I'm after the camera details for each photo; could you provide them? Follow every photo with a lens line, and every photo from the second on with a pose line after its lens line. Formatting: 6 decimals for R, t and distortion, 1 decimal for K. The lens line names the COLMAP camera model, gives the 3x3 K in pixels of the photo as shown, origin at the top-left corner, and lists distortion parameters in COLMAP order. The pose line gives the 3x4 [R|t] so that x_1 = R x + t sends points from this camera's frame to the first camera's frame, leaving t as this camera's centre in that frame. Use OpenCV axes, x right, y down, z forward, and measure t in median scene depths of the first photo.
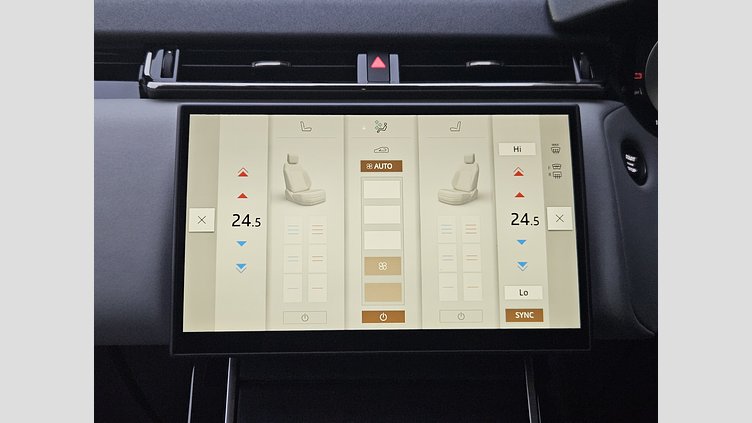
lens RADIAL K [[791.1, 0, 376.6], [0, 791.1, 212.9], [0, 0, 1]] dist [0.081029, 0.000000]
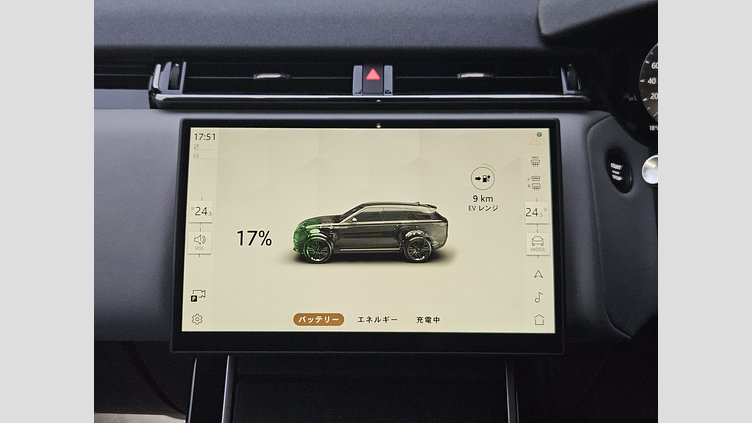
lens RADIAL K [[791.1, 0, 377.9], [0, 791.1, 210.7], [0, 0, 1]] dist [0.081029, 0.000000]
pose [[0.998678, 0.008312, -0.050721, 0.063908], [-0.007004, 0.999640, 0.025901, -0.036920], [0.050918, -0.025511, 0.998377, -0.052232]]
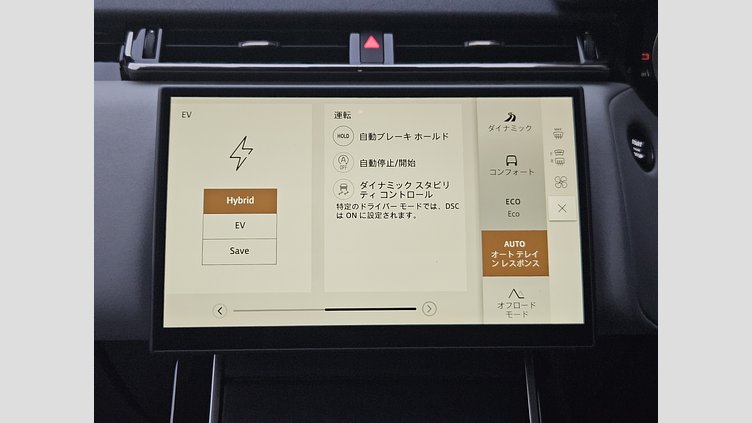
lens RADIAL K [[791.1, 0, 375.8], [0, 791.1, 211.7], [0, 0, 1]] dist [0.081029, 0.000000]
pose [[0.999989, 0.000166, -0.004763, 0.011628], [-0.000077, 0.999826, 0.018647, -0.004914], [0.004765, -0.018646, 0.999815, 0.047091]]
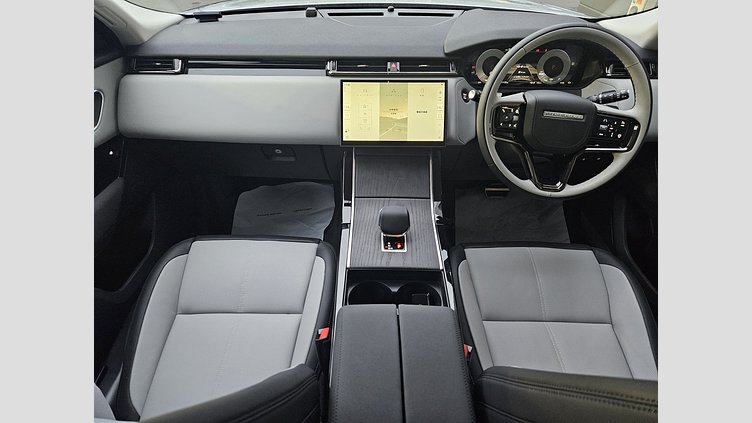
lens RADIAL K [[380.0, 0, 373.2], [0, 380.0, 215.4], [0, 0, 1]] dist [0.049401, -0.000142]
pose [[0.999091, 0.021081, -0.037052, -0.010613], [-0.011154, 0.968158, 0.250090, 0.028360], [0.041144, -0.249449, 0.967513, -0.796121]]
